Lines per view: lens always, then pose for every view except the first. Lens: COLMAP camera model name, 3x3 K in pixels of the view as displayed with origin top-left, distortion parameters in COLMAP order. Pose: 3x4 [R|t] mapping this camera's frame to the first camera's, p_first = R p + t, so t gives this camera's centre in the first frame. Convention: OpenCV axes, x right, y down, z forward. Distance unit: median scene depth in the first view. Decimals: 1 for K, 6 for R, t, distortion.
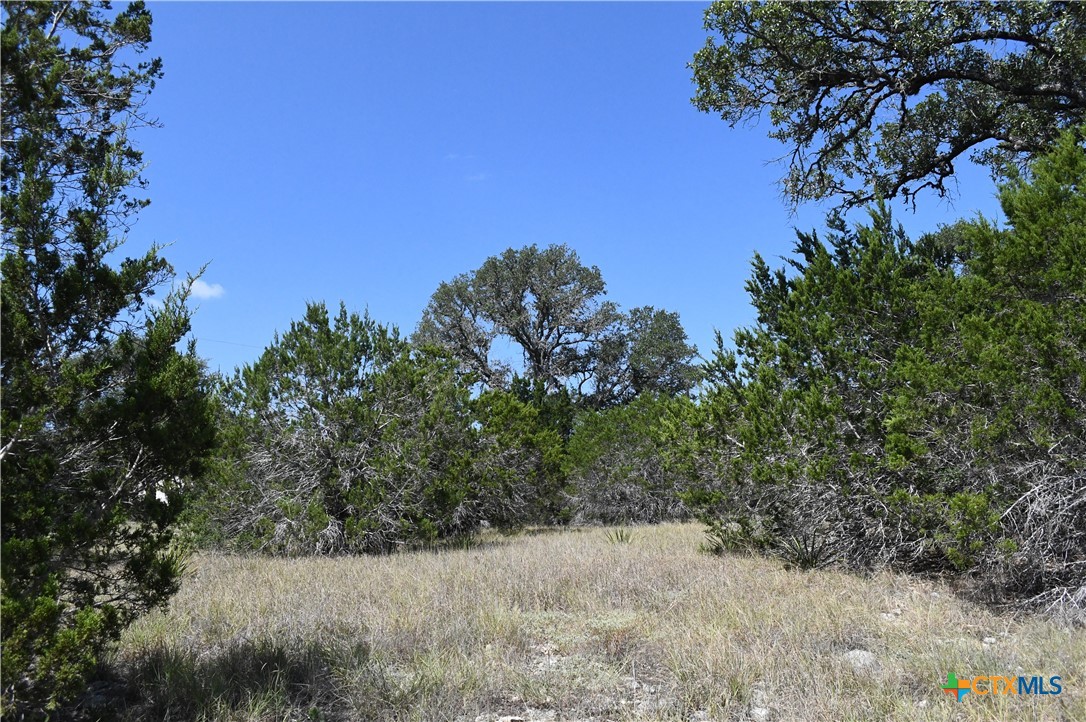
lens RADIAL K [[863.4, 0, 545.3], [0, 863.4, 360.6], [0, 0, 1]] dist [-0.092191, 0.016589]
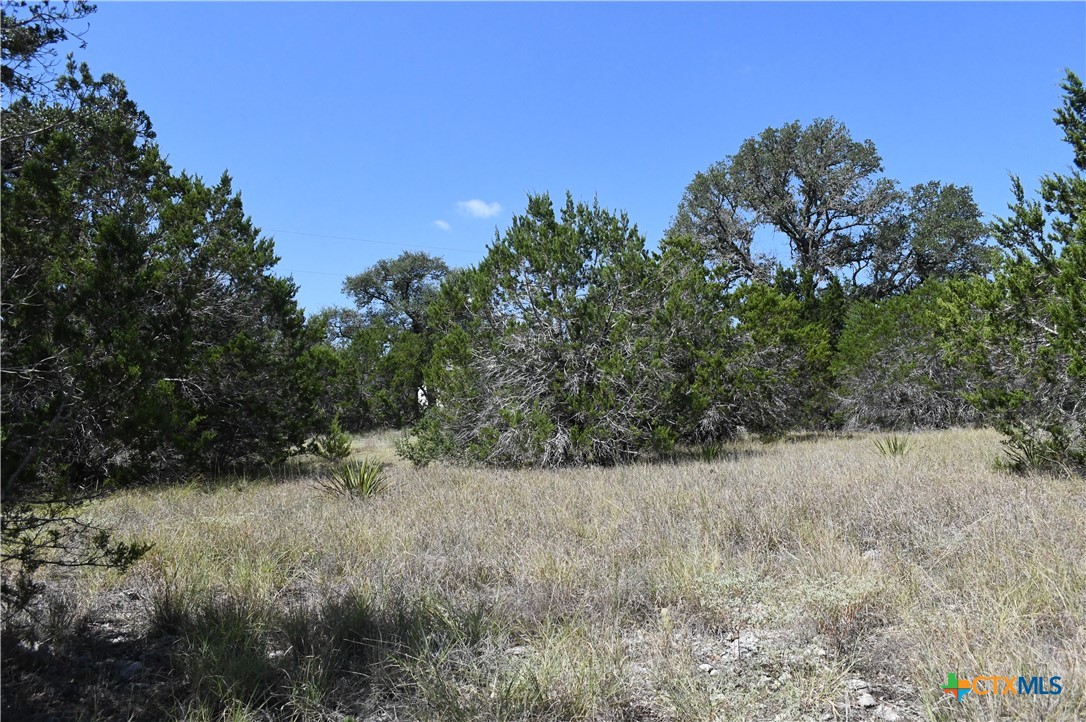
lens RADIAL K [[863.4, 0, 544.5], [0, 863.4, 358.5], [0, 0, 1]] dist [-0.092191, 0.016589]
pose [[0.948537, -0.024125, -0.315746, 0.023817], [0.058206, 0.993388, 0.098958, 0.015958], [0.311271, -0.112243, 0.943669, 0.107369]]
